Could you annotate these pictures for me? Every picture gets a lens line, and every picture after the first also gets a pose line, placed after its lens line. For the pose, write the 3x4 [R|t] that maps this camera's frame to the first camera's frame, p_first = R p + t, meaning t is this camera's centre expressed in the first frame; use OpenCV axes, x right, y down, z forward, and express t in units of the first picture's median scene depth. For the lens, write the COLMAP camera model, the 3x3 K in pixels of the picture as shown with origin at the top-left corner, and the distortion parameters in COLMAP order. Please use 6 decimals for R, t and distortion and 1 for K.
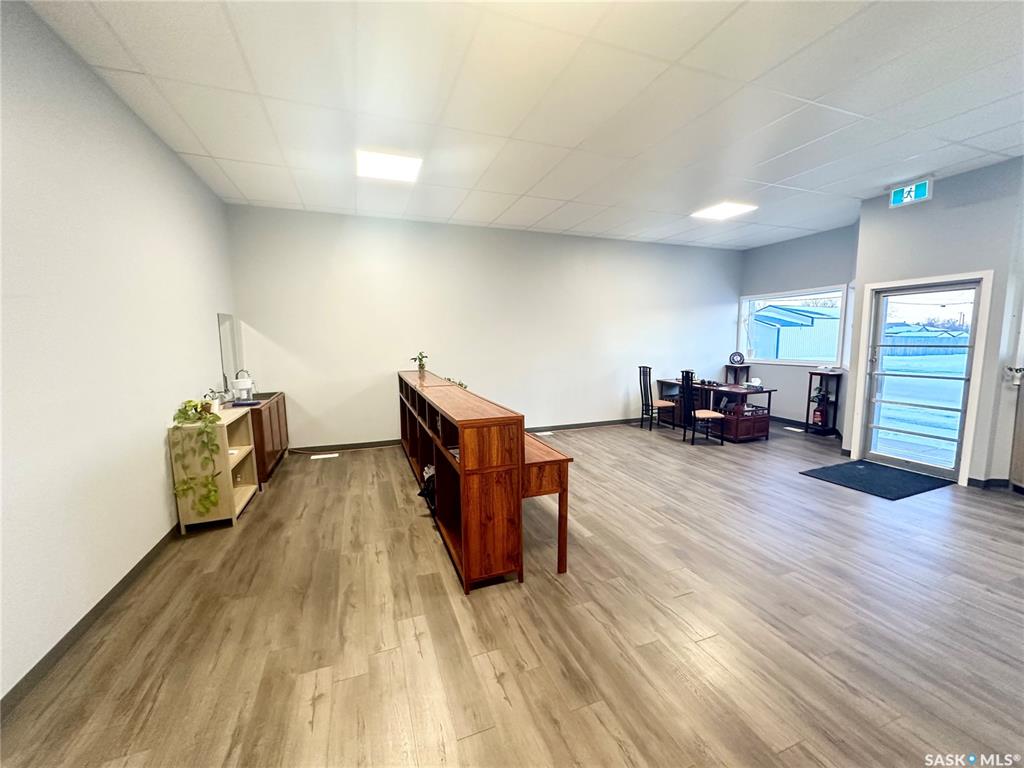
lens RADIAL K [[406.9, 0, 511.3], [0, 406.9, 385.0], [0, 0, 1]] dist [-0.003400, 0.001359]
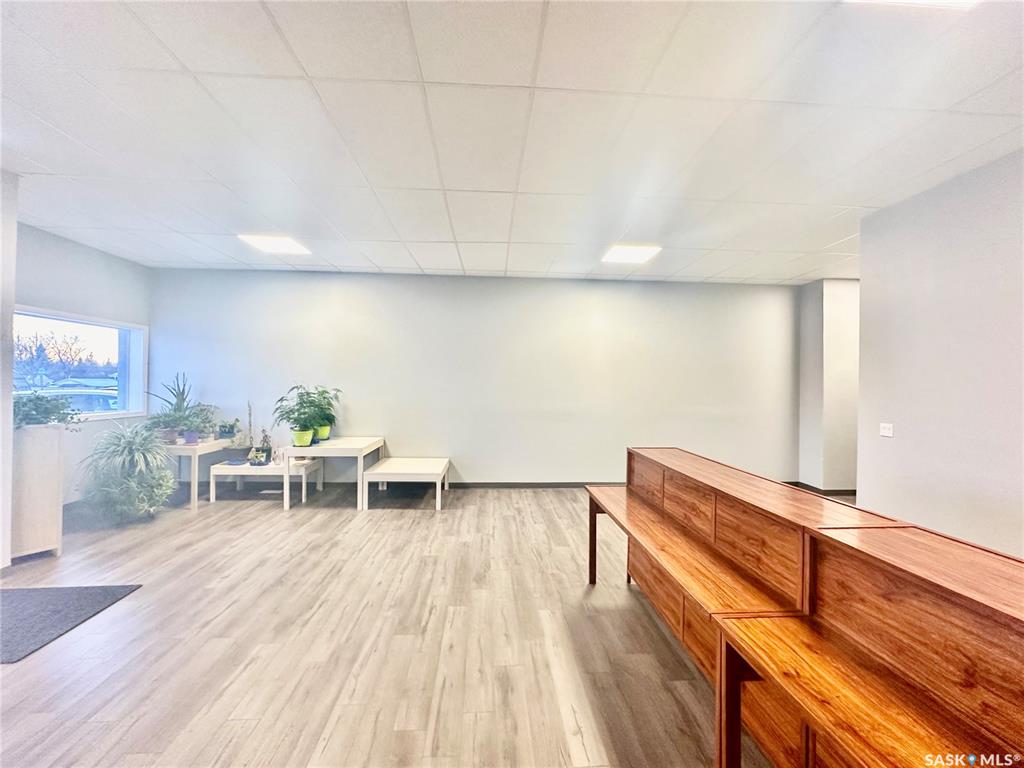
lens RADIAL K [[406.9, 0, 511.4], [0, 406.9, 382.5], [0, 0, 1]] dist [-0.003400, 0.001359]
pose [[-0.956508, -0.001753, 0.291700, 0.002021], [0.028496, 0.994637, 0.099420, -0.218296], [-0.290310, 0.103409, -0.951329, 1.835140]]
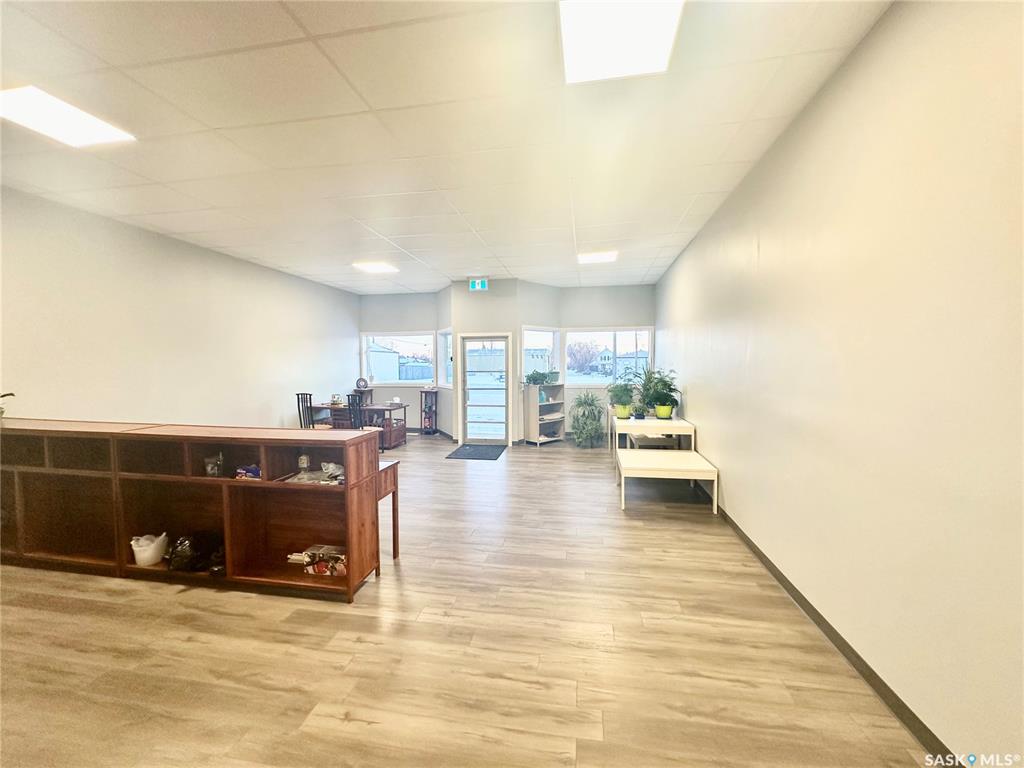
lens RADIAL K [[406.9, 0, 512.9], [0, 406.9, 384.9], [0, 0, 1]] dist [-0.003400, 0.001359]
pose [[0.509303, -0.035253, 0.859865, -0.620423], [0.094375, 0.995422, -0.015088, -0.002017], [-0.855397, 0.088834, 0.510299, 0.026661]]
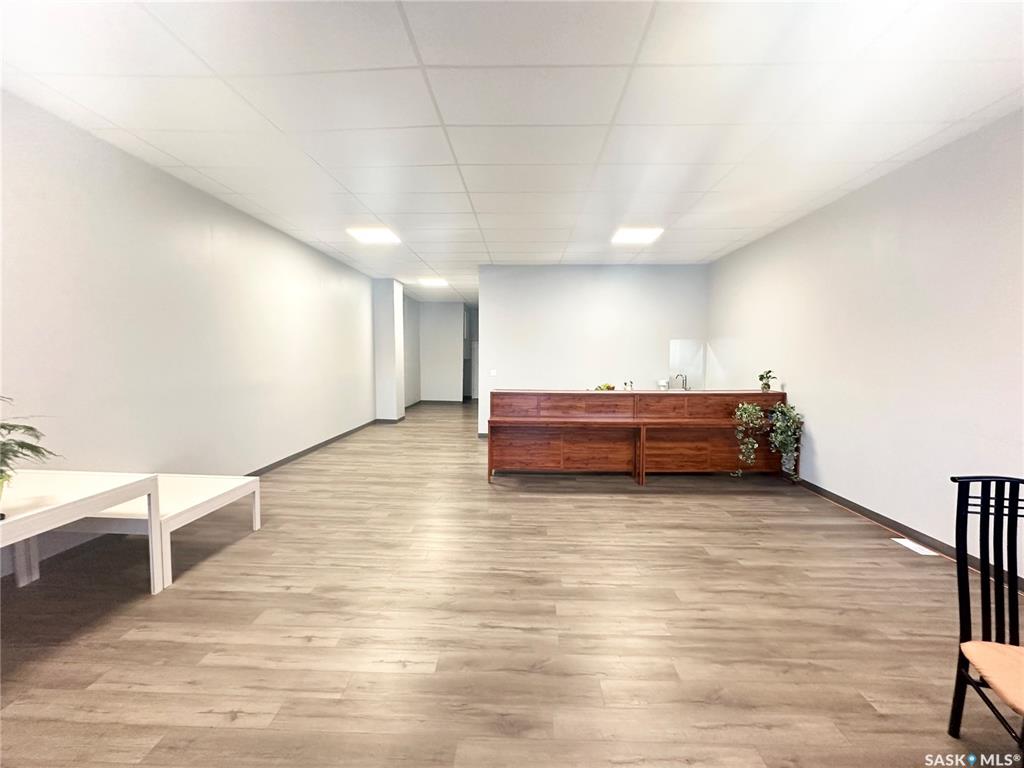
lens RADIAL K [[406.9, 0, 515.4], [0, 406.9, 378.3], [0, 0, 1]] dist [-0.003400, 0.001359]
pose [[-0.371647, 0.056871, -0.926631, 1.488480], [-0.109171, 0.988519, 0.104455, -0.175044], [0.921933, 0.139982, -0.361171, 1.450065]]
